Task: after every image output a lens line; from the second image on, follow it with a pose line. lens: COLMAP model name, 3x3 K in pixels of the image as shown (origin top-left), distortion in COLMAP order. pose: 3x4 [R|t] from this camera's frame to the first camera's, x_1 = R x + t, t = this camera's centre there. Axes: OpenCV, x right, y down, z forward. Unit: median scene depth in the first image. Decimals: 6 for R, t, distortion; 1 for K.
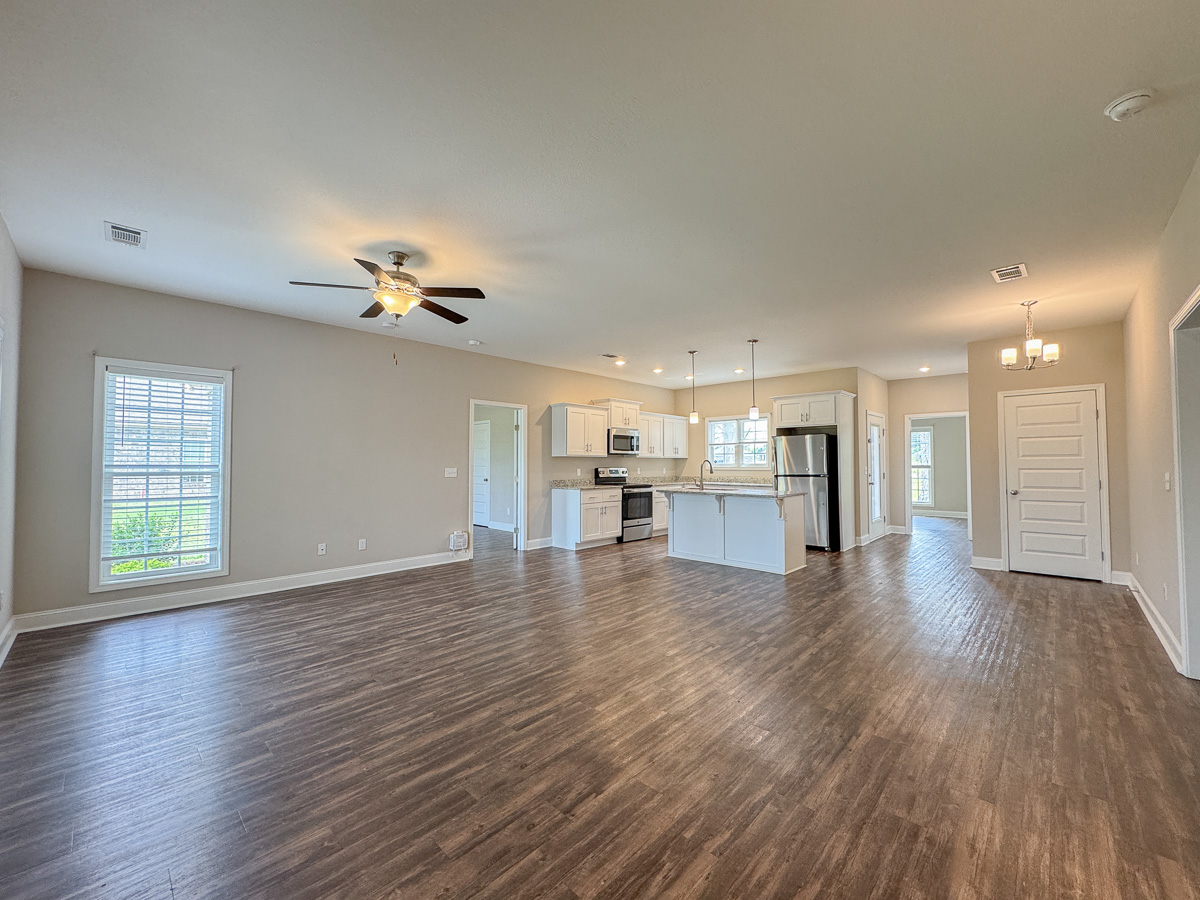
lens RADIAL K [[480.5, 0, 600.0], [0, 480.5, 450.0], [0, 0, 1]] dist [-0.003563, -0.000133]
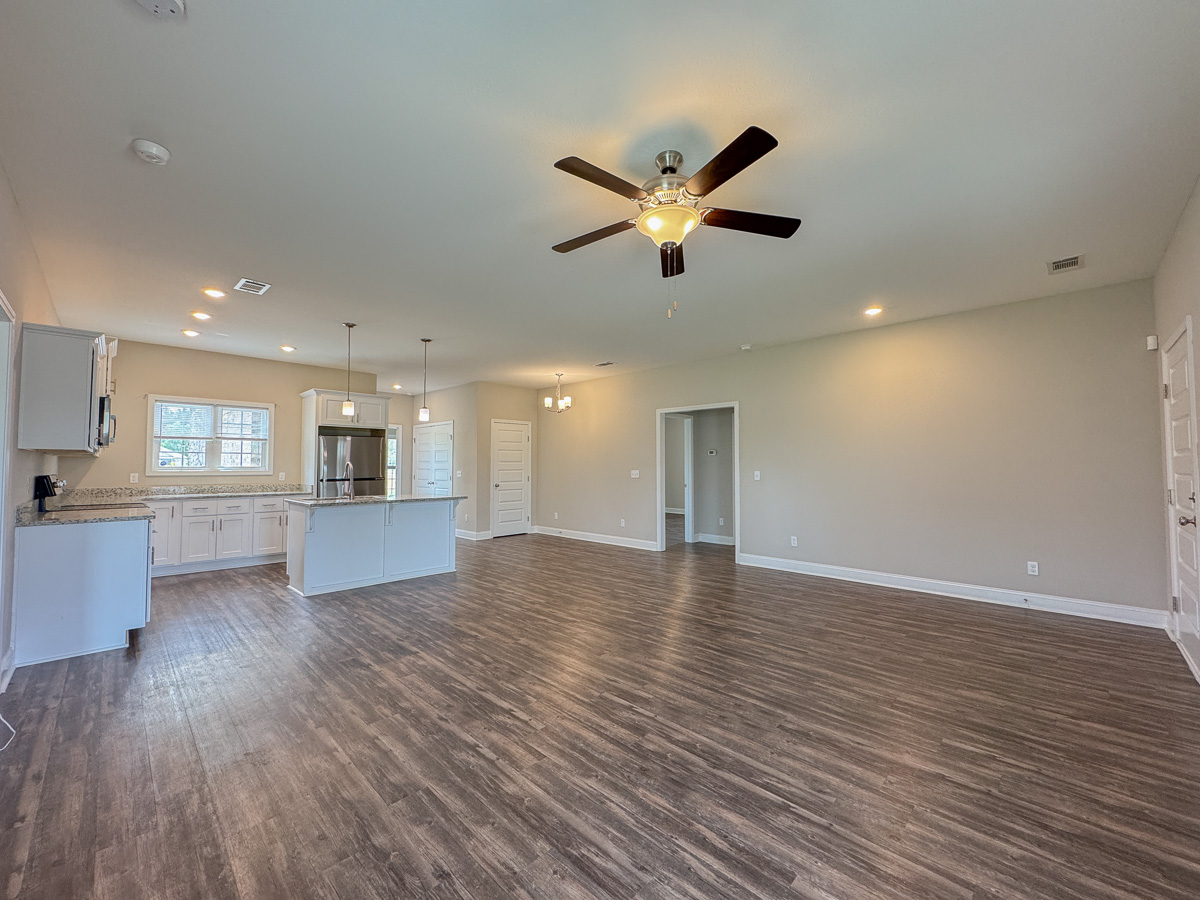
lens RADIAL K [[478.3, 0, 598.9], [0, 478.3, 449.0], [0, 0, 1]] dist [-0.001509, -0.000247]
pose [[0.010961, 0.037586, 0.999233, -0.806261], [-0.027995, 0.998913, -0.037267, 0.024045], [-0.999548, -0.027565, 0.012001, 0.802974]]
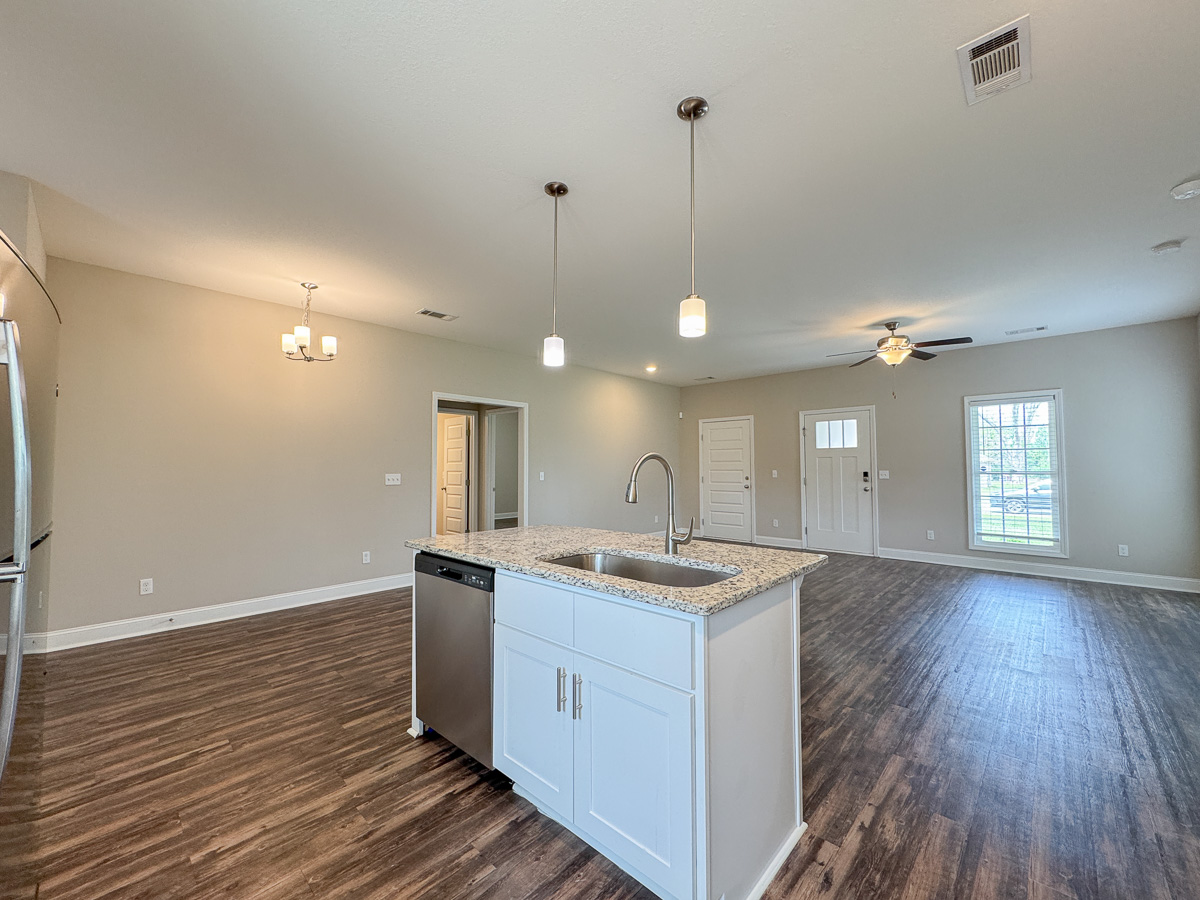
lens RADIAL K [[480.5, 0, 600.0], [0, 480.5, 450.0], [0, 0, 1]] dist [-0.003563, -0.000133]
pose [[-0.999978, 0.003405, -0.005762, 0.357378], [0.003776, 0.997832, -0.065699, 0.052811], [0.005526, -0.065719, -0.997823, 1.805728]]
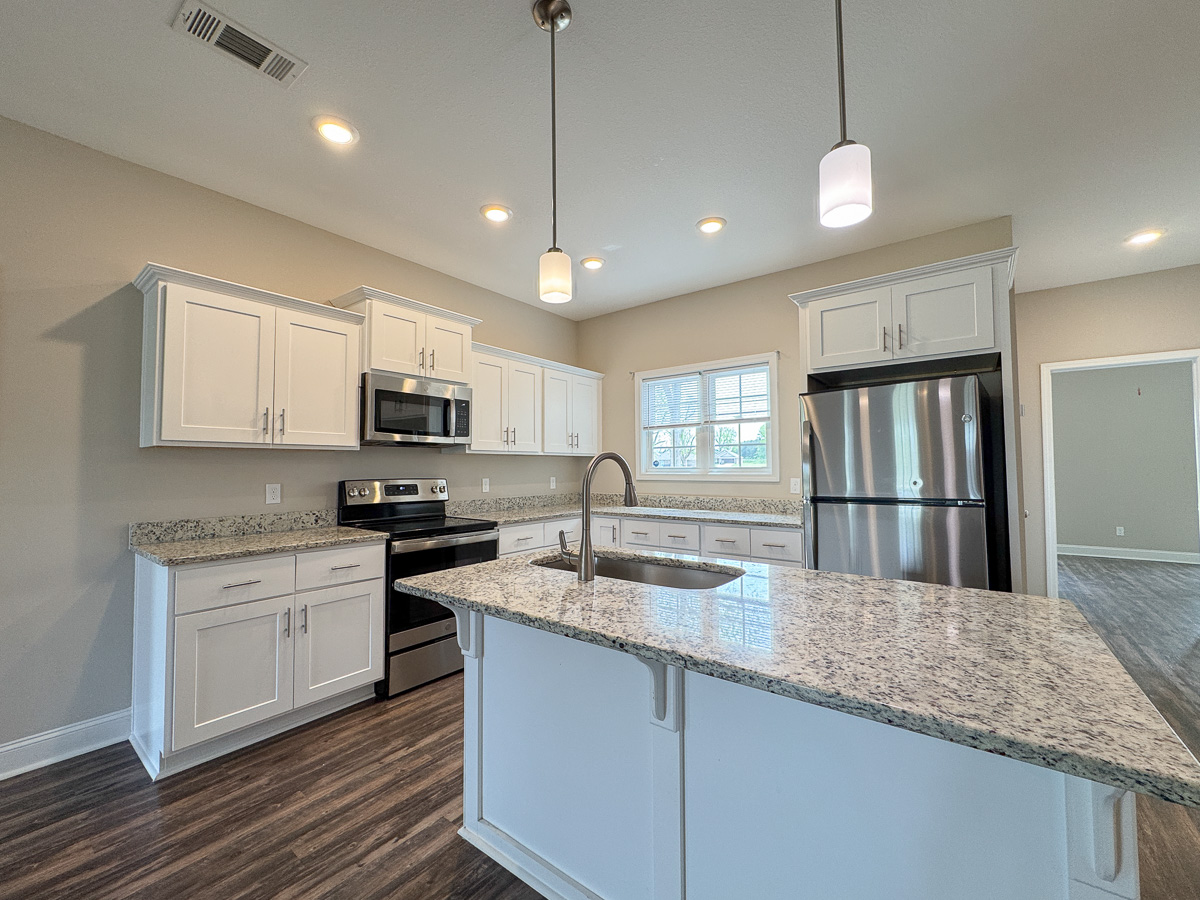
lens RADIAL K [[480.5, 0, 600.0], [0, 480.5, 450.0], [0, 0, 1]] dist [-0.003563, -0.000133]
pose [[0.994440, -0.000959, 0.105302, 0.267834], [0.001842, 0.999964, -0.008285, 0.029699], [-0.105290, 0.008433, 0.994406, 1.056143]]
